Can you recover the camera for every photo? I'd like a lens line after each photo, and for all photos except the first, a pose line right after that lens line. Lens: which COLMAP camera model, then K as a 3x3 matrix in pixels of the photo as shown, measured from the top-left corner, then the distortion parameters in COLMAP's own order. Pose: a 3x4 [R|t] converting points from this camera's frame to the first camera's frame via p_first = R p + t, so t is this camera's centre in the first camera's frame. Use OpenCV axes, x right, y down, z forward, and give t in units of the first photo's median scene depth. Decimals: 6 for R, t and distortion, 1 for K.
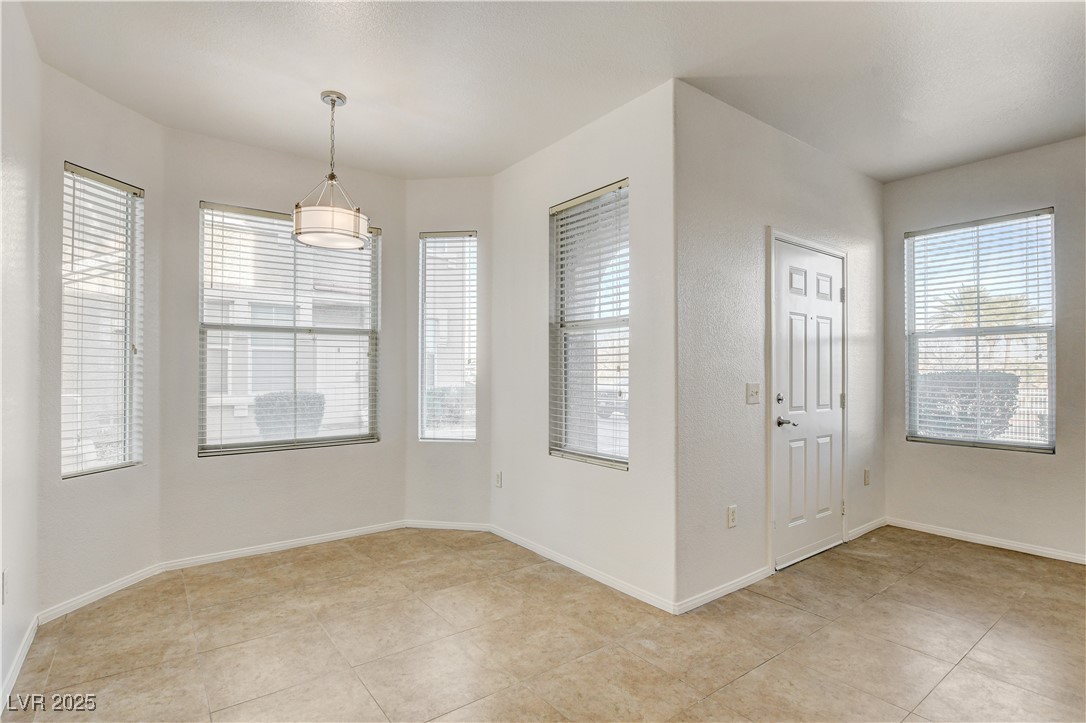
lens RADIAL K [[533.4, 0, 544.2], [0, 533.4, 365.1], [0, 0, 1]] dist [-0.020172, 0.000766]
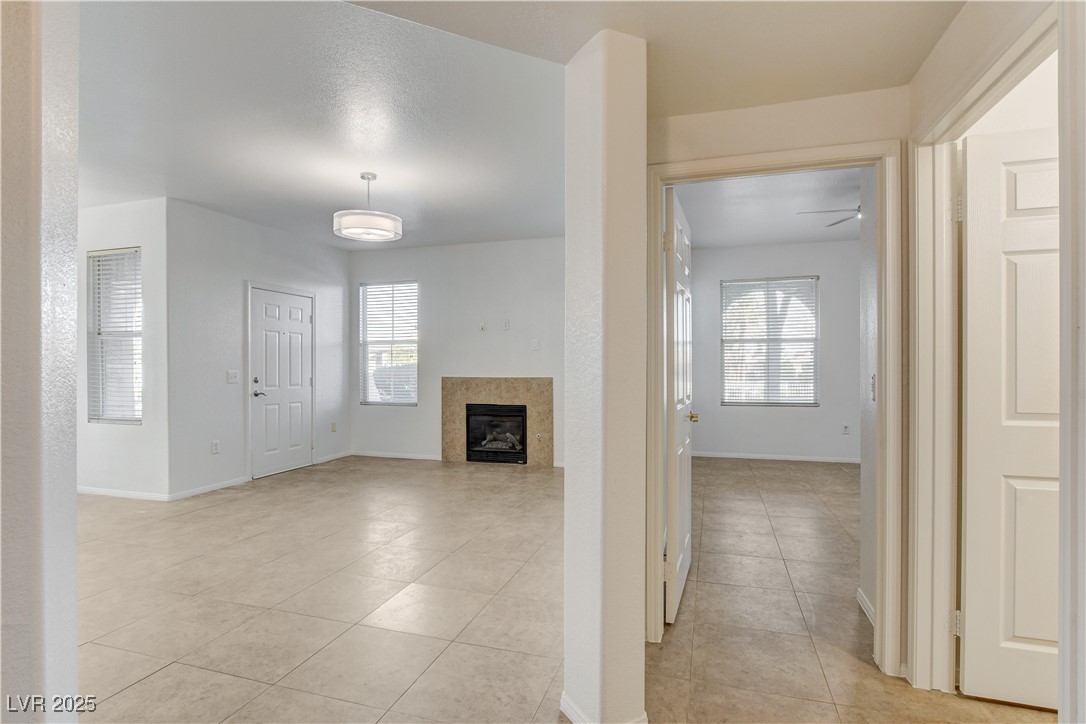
lens RADIAL K [[541.0, 0, 538.8], [0, 541.0, 367.1], [0, 0, 1]] dist [-0.015381, 0.000467]
pose [[0.815130, -0.006883, 0.579237, 0.170867], [-0.002093, 0.999888, 0.014827, -0.007385], [-0.579274, -0.013299, 0.815024, -0.922973]]
